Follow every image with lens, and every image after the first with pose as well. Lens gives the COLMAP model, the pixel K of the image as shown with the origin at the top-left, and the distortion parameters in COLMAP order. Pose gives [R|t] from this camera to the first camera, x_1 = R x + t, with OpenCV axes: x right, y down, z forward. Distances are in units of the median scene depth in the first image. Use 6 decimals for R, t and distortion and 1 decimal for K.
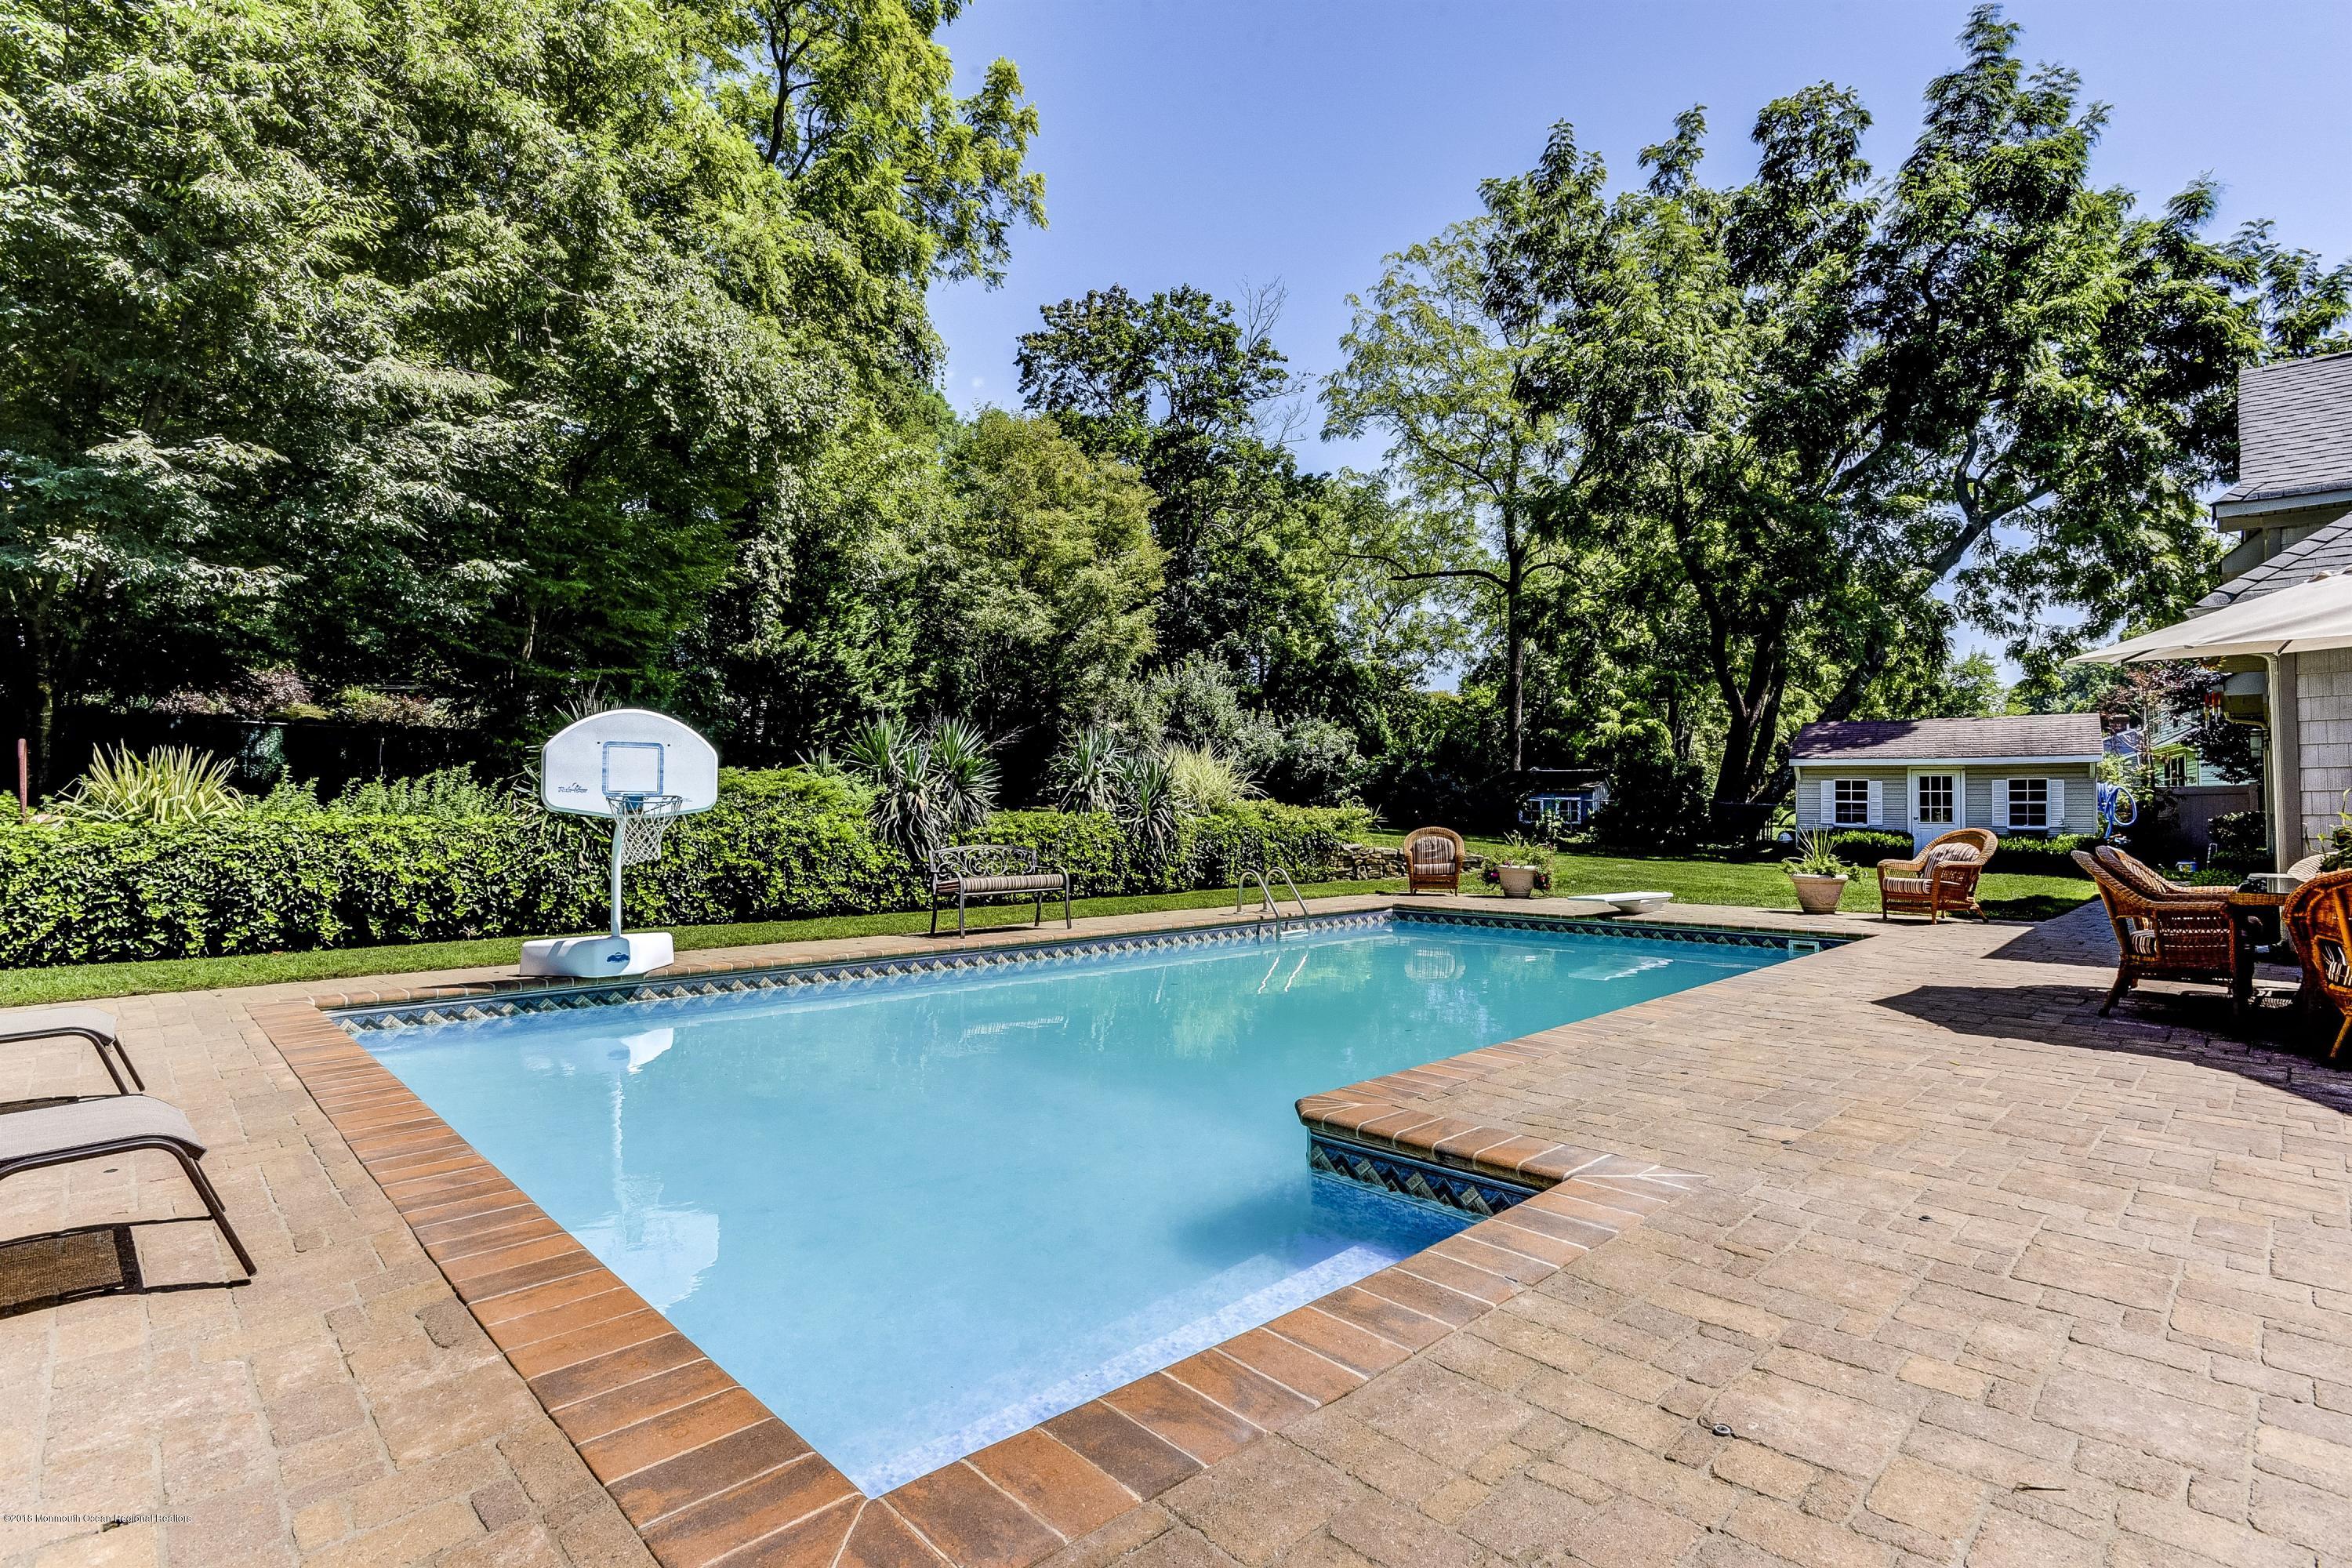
lens RADIAL K [[1100.1, 0, 1176.0], [0, 1100.1, 784.0], [0, 0, 1]] dist [-0.001200, -0.000105]
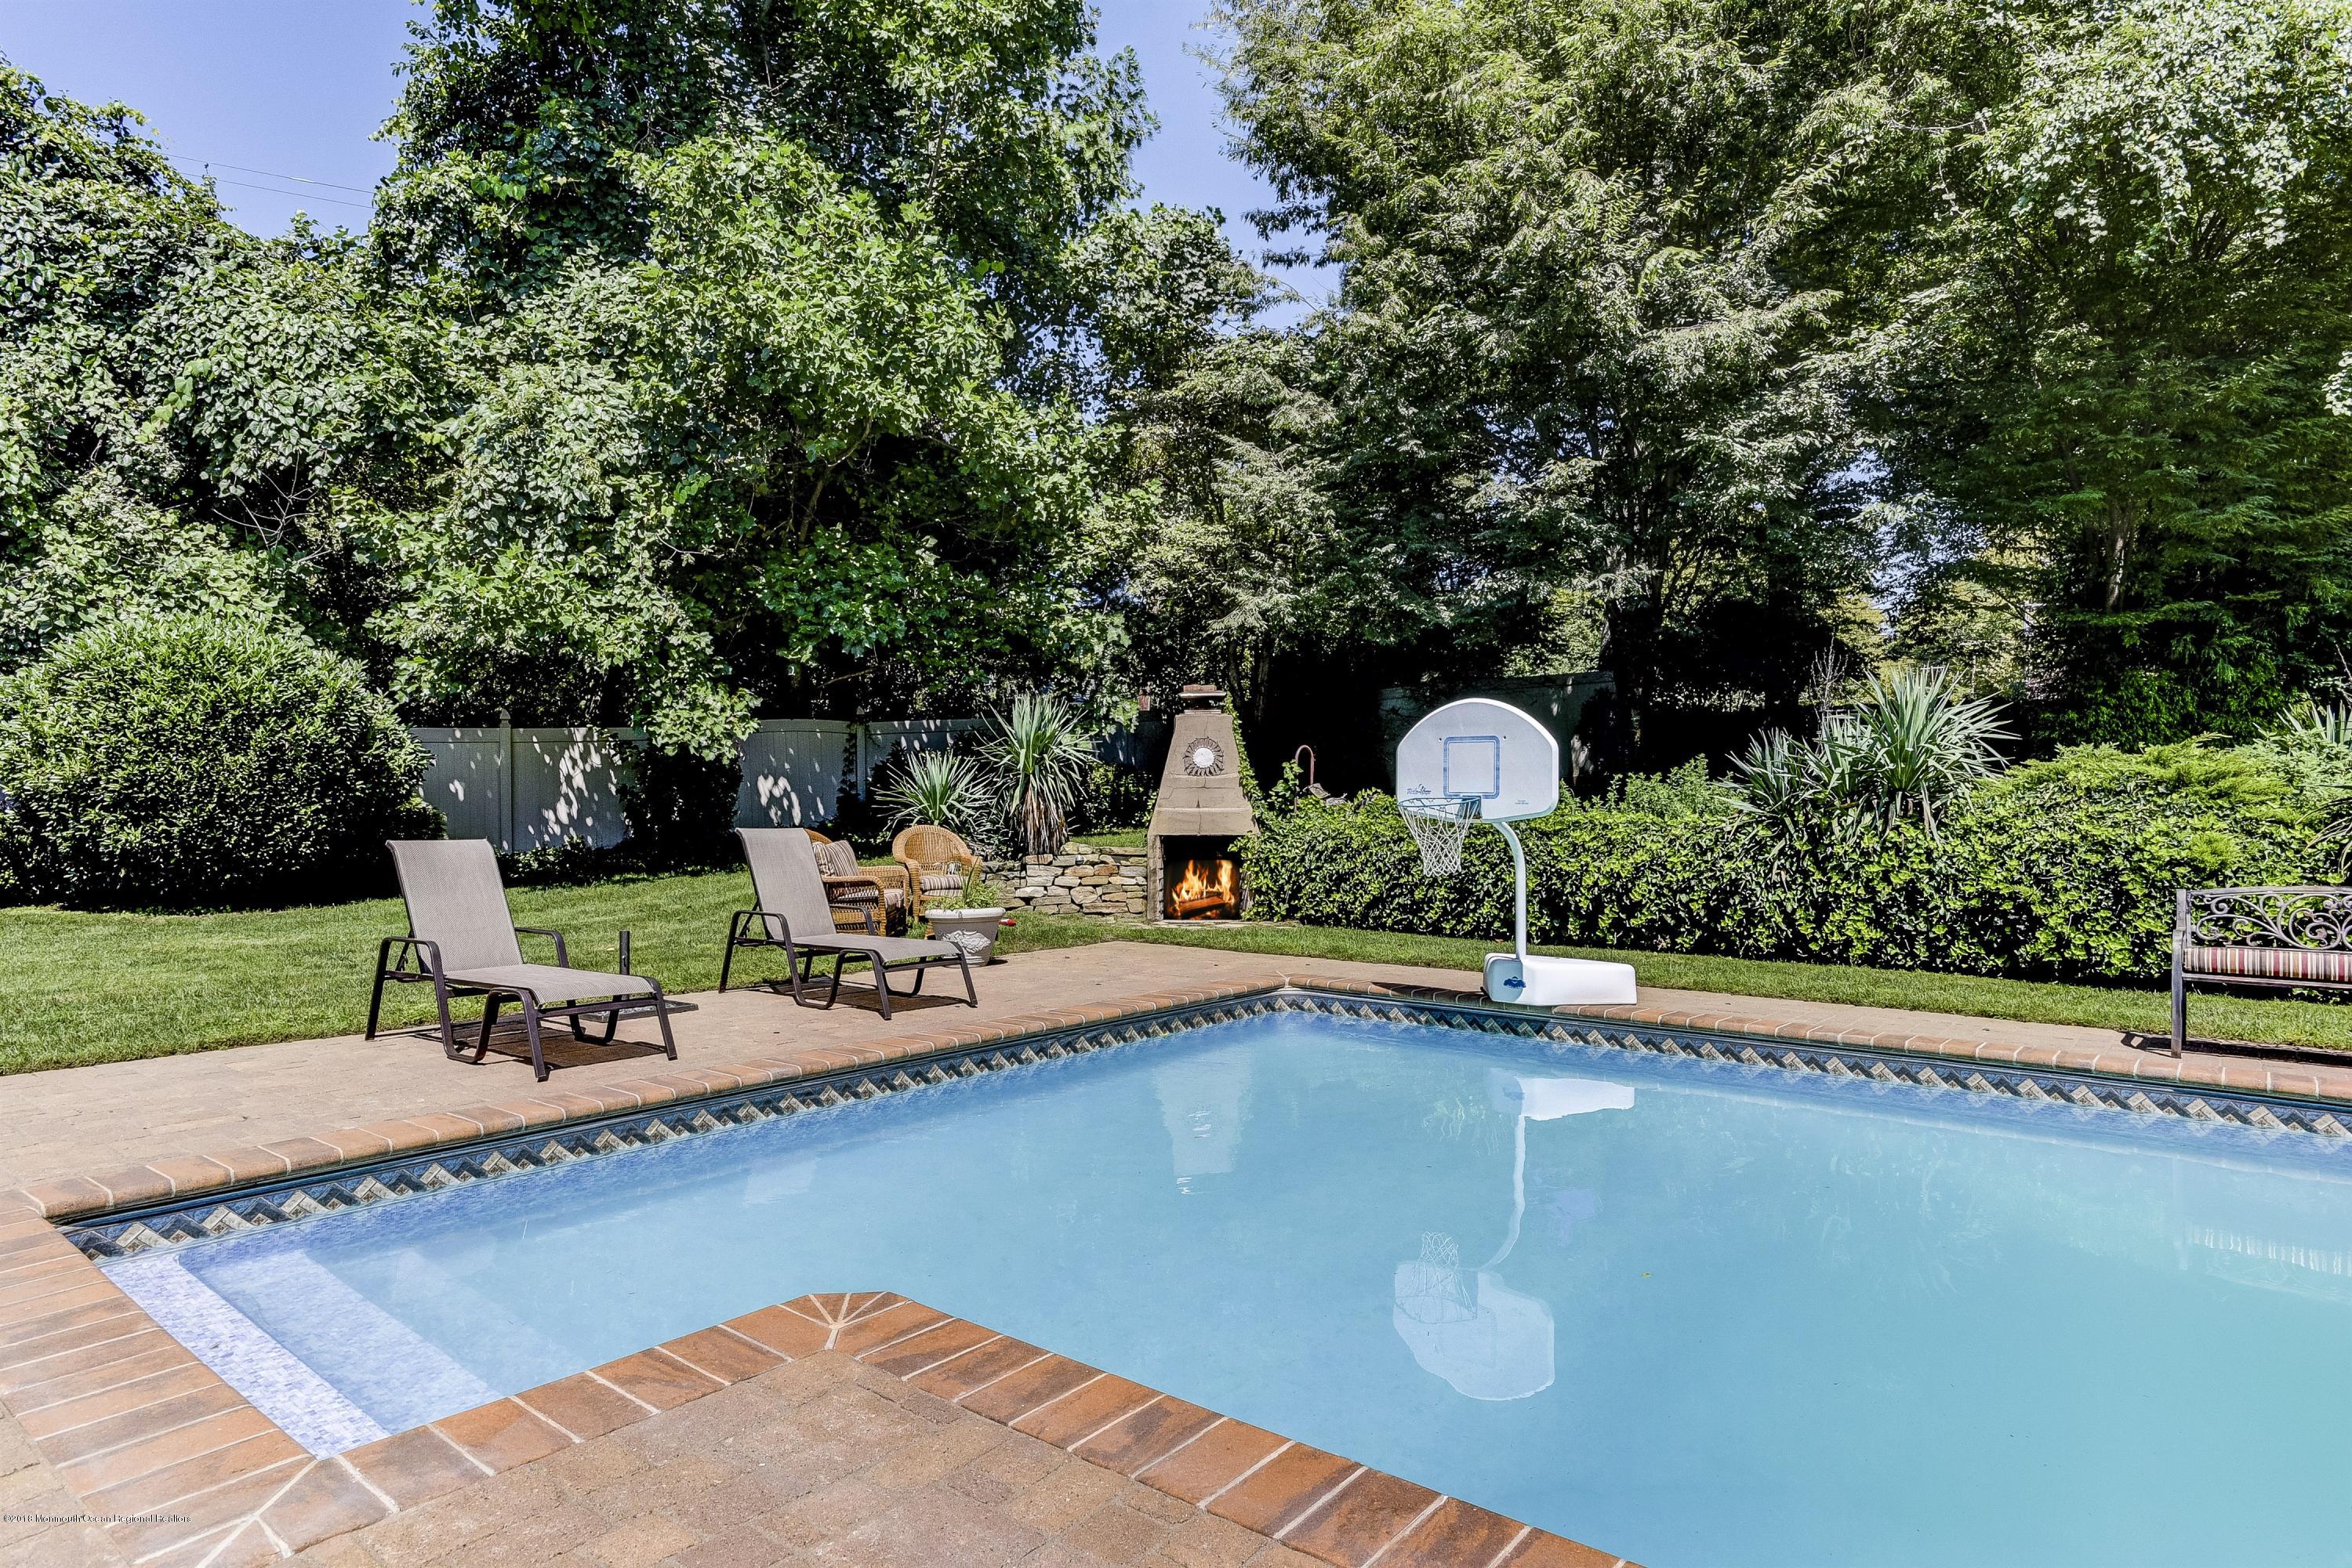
lens RADIAL K [[1335.9, 0, 1166.5], [0, 1335.9, 758.2], [0, 0, 1]] dist [-0.049463, 0.040085]
pose [[0.128905, -0.030778, -0.991179, 0.489877], [0.022707, 0.999348, -0.028079, 0.005834], [0.991397, -0.018887, 0.129520, 0.593128]]
